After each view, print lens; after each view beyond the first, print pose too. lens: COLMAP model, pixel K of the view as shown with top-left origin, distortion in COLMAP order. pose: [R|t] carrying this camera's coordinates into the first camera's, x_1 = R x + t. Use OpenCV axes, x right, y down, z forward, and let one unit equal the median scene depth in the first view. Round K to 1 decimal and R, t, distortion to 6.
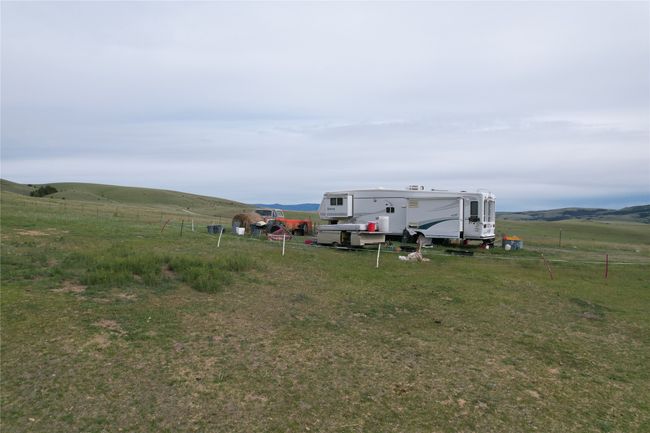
lens RADIAL K [[420.3, 0, 324.0], [0, 420.3, 217.1], [0, 0, 1]] dist [-0.064806, 0.059017]
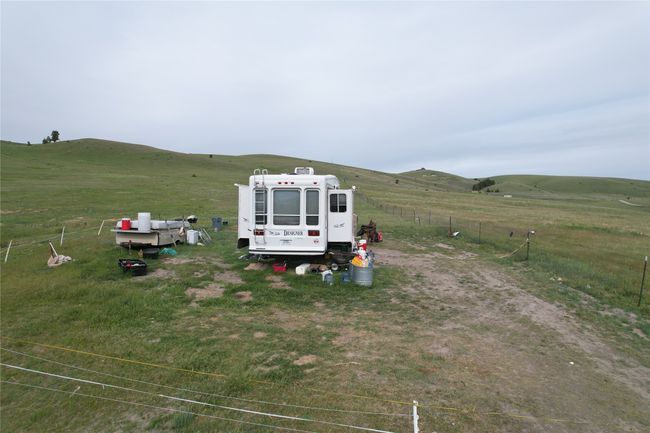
lens RADIAL K [[420.3, 0, 327.0], [0, 420.3, 217.5], [0, 0, 1]] dist [-0.064806, 0.059017]
pose [[0.556842, 0.028718, -0.830122, 0.750409], [-0.009361, 0.999556, 0.028300, -0.014007], [0.830566, -0.007988, 0.556863, 0.611073]]
